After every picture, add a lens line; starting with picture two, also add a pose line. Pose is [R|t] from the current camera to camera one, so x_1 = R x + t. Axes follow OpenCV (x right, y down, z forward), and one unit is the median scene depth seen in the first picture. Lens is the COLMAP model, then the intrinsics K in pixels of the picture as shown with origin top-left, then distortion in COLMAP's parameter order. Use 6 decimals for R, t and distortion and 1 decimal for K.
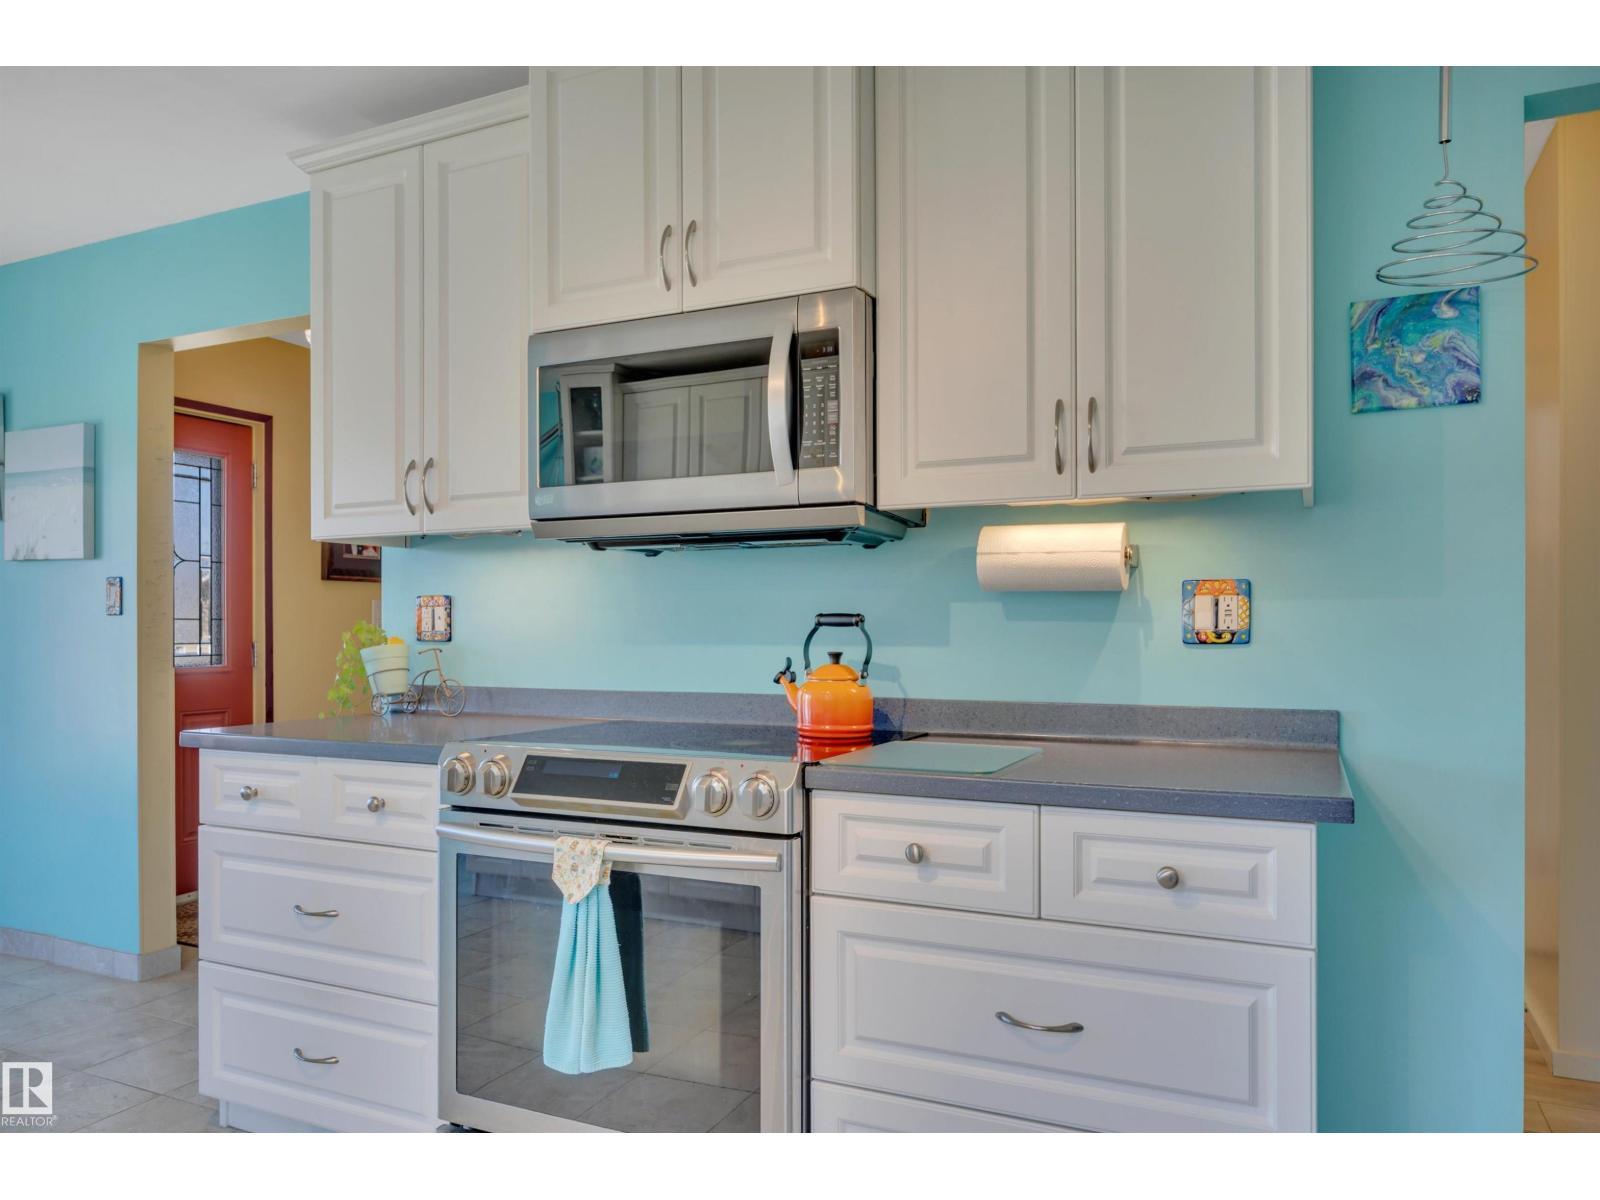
lens RADIAL K [[1135.4, 0, 800.0], [0, 1135.4, 600.0], [0, 0, 1]] dist [-0.012190, -0.000976]
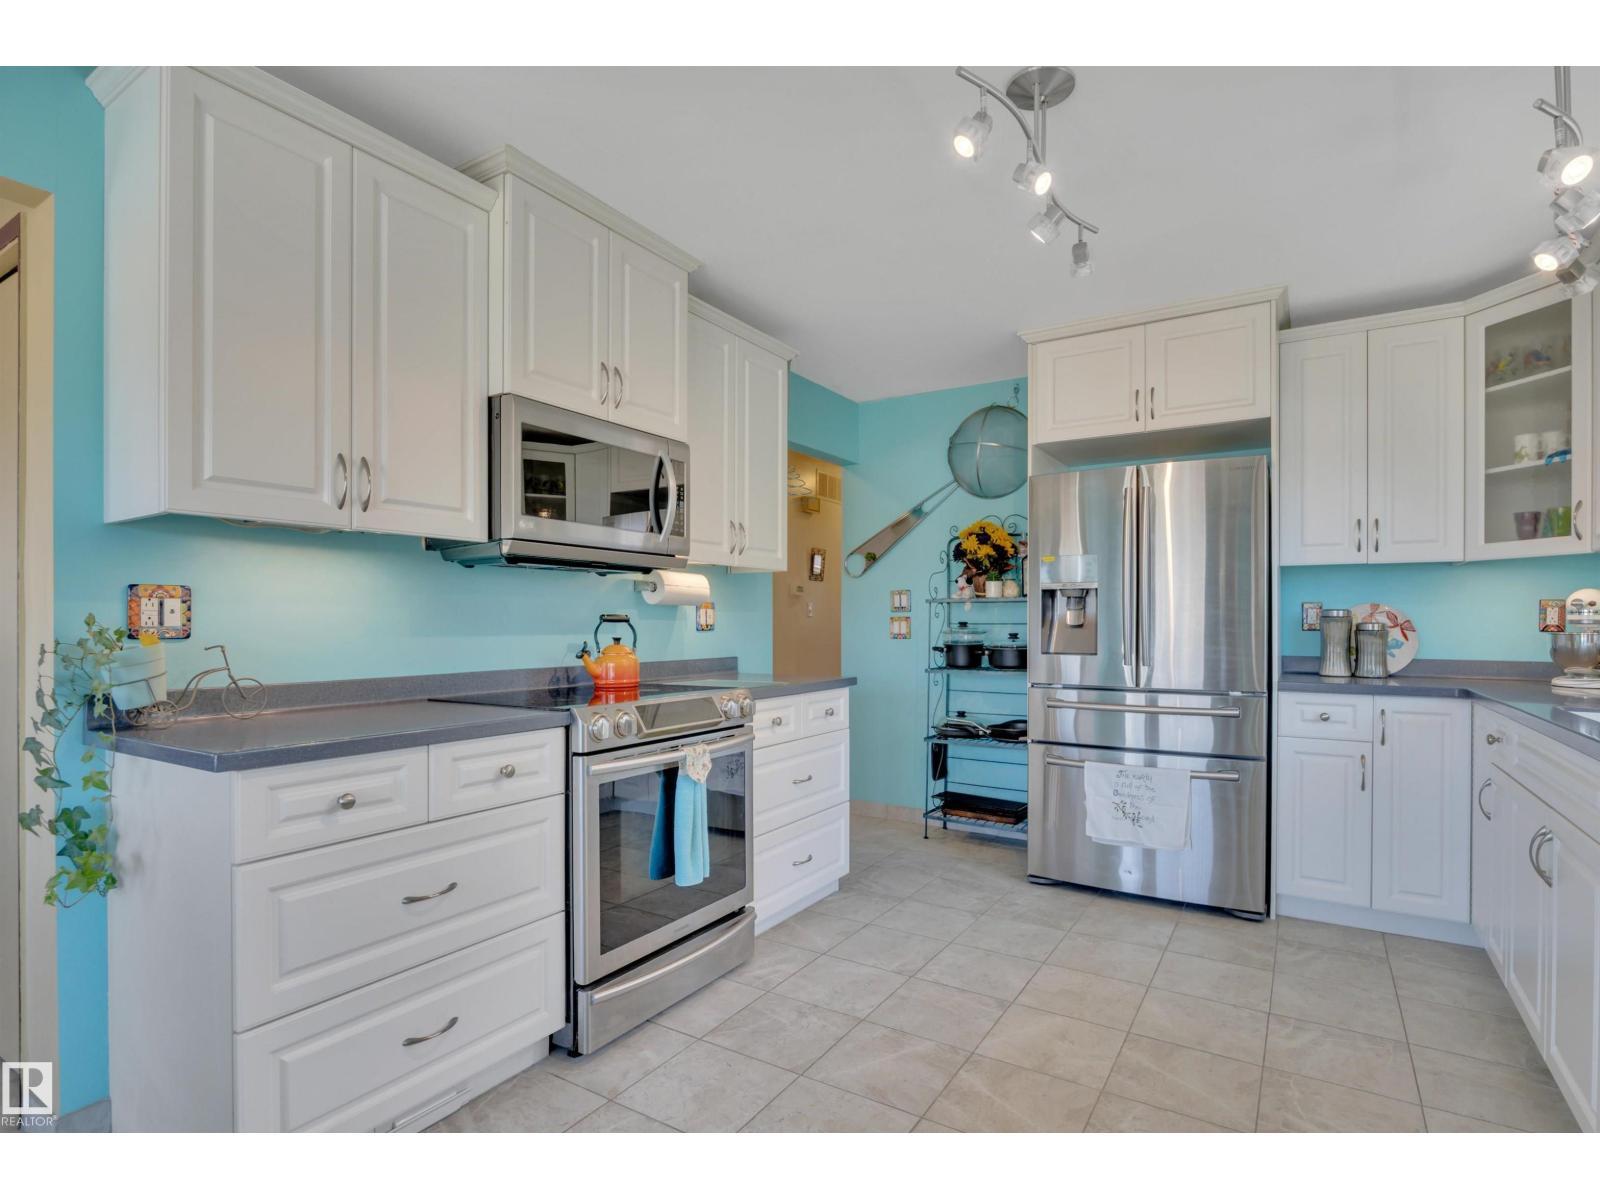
lens RADIAL K [[818.1, 0, 843.6], [0, 818.1, 620.8], [0, 0, 1]] dist [-0.003766, -0.000873]
pose [[0.070466, 0.004964, 0.997502, -1.145874], [-0.022256, 0.999747, -0.003403, 0.017427], [-0.997266, -0.021960, 0.070559, 0.566182]]
